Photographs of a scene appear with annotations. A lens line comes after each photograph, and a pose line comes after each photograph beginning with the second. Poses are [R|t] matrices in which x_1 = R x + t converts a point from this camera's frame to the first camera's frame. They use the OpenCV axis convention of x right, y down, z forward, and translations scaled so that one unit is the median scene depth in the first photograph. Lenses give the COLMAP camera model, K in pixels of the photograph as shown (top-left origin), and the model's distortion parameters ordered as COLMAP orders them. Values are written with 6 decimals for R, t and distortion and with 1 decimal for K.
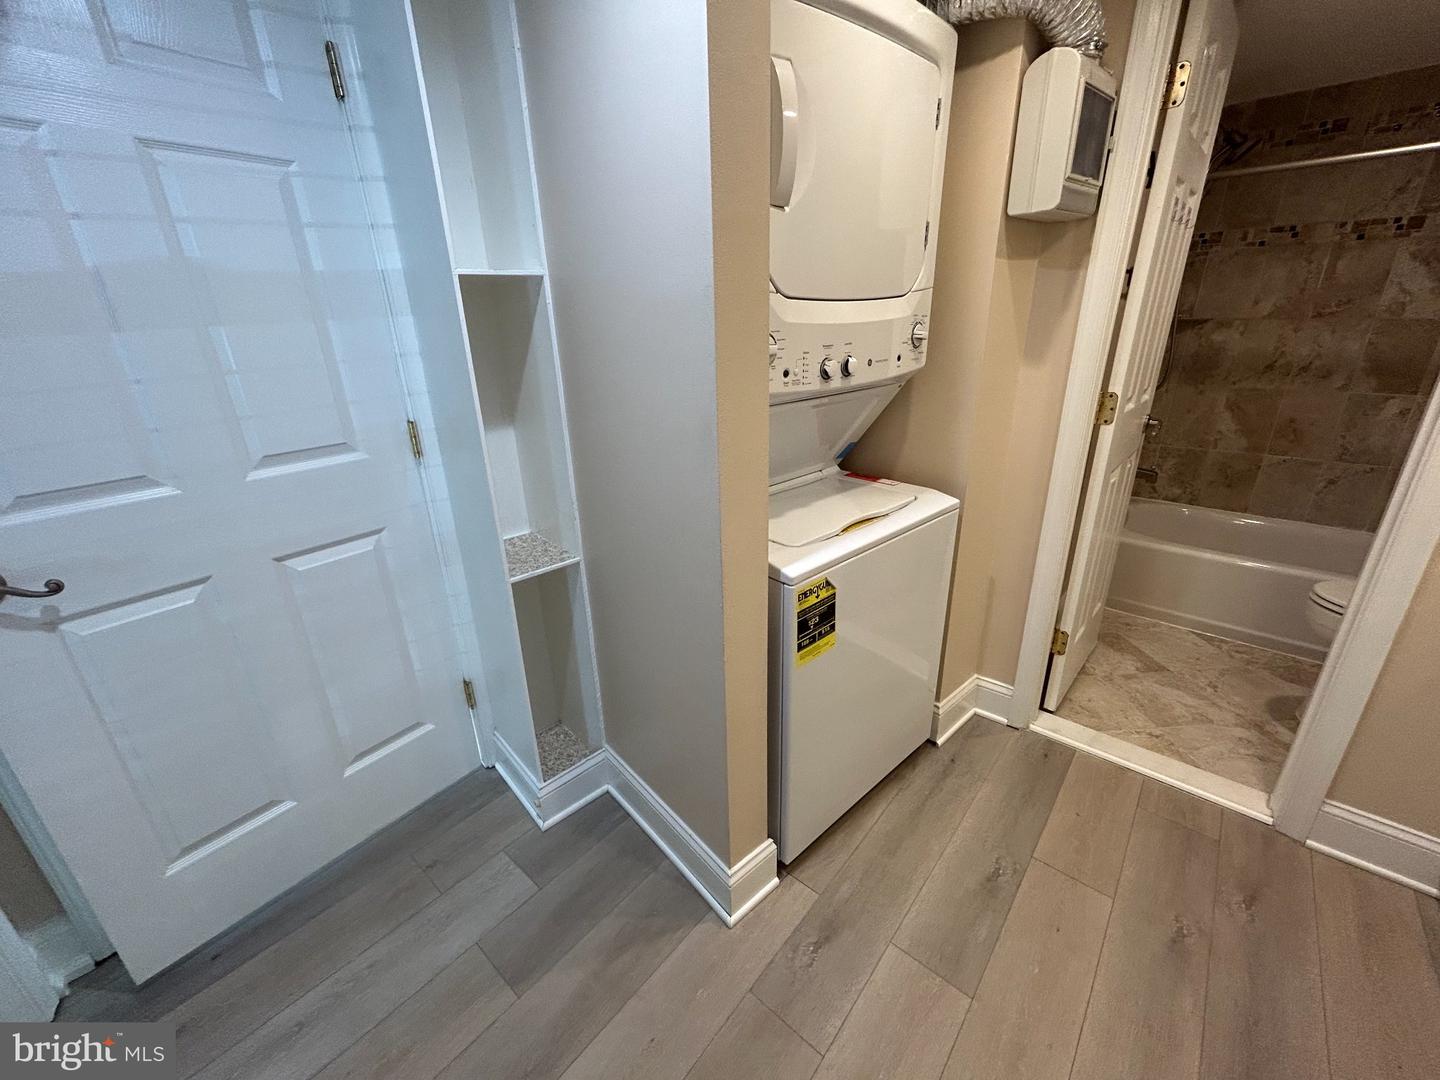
lens RADIAL K [[585.0, 0, 717.2], [0, 585.0, 536.8], [0, 0, 1]] dist [-0.000852, 0.000967]
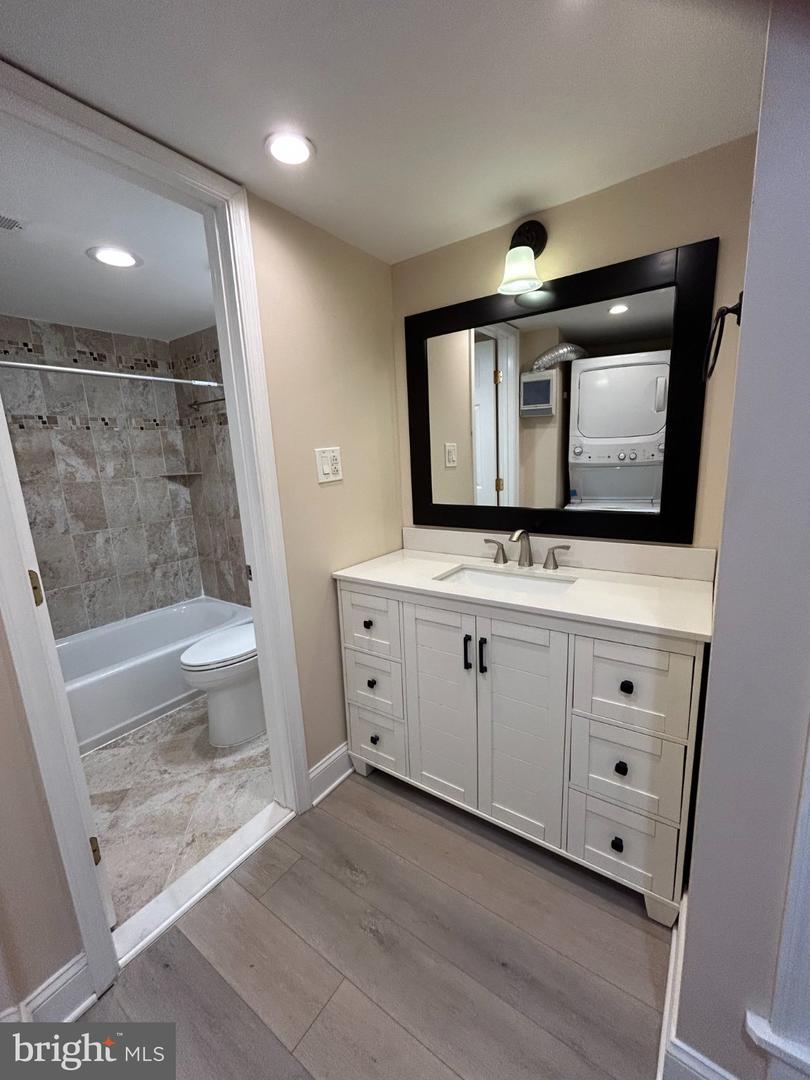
lens RADIAL K [[438.7, 0, 404.8], [0, 438.7, 538.7], [0, 0, 1]] dist [-0.000852, 0.000967]
pose [[-0.100852, -0.166242, 0.980914, 0.000140], [0.399632, 0.896136, 0.192962, -0.151194], [-0.911111, 0.411466, -0.023941, 0.389810]]
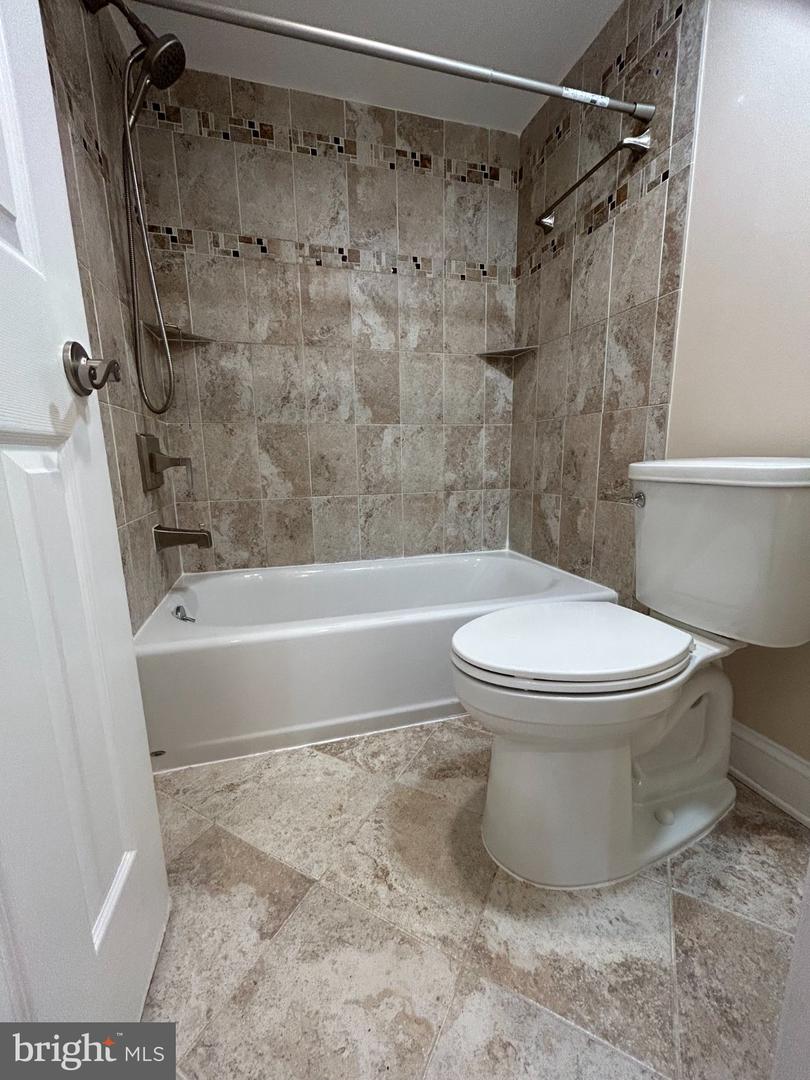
lens RADIAL K [[438.7, 0, 406.2], [0, 438.7, 538.2], [0, 0, 1]] dist [-0.000852, 0.000967]
pose [[0.536368, -0.145221, 0.831396, 0.587713], [0.304024, 0.952198, -0.029817, -0.019990], [-0.787324, 0.268757, 0.554879, 0.697313]]
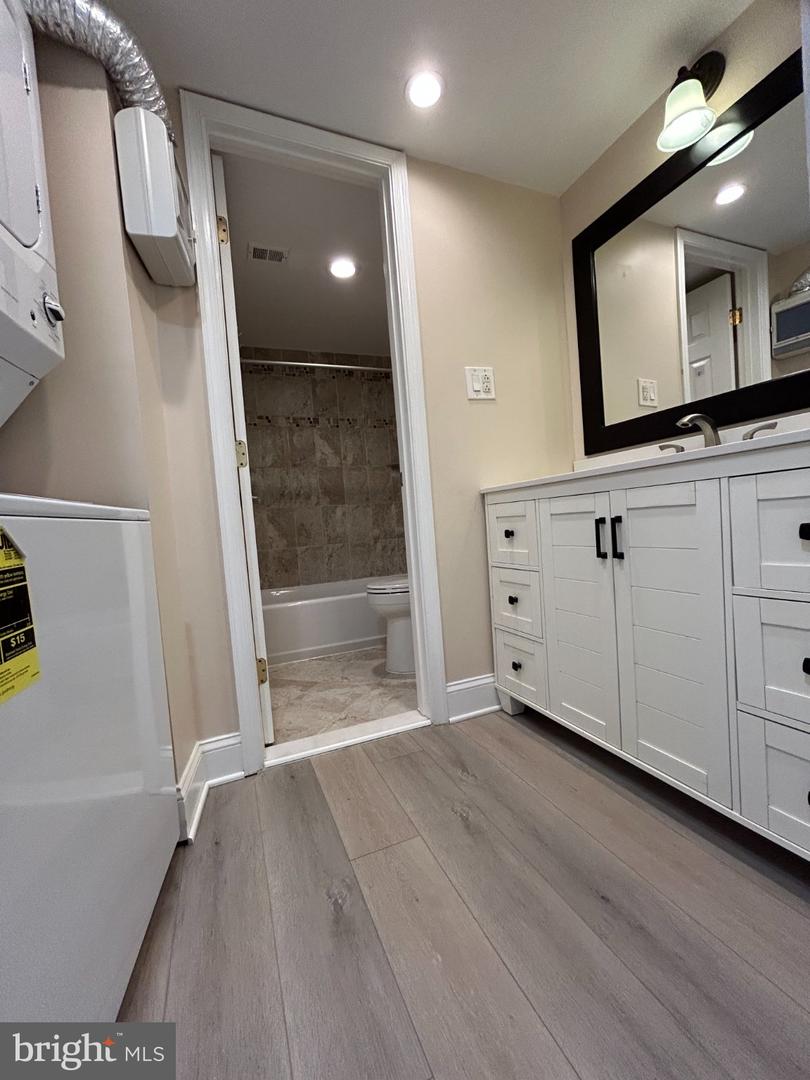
lens RADIAL K [[438.7, 0, 406.9], [0, 438.7, 538.3], [0, 0, 1]] dist [-0.000852, 0.000967]
pose [[0.441390, -0.041969, 0.896333, -0.003290], [0.377803, 0.914743, -0.143214, 0.161612], [-0.813904, 0.401850, 0.419614, 0.323175]]
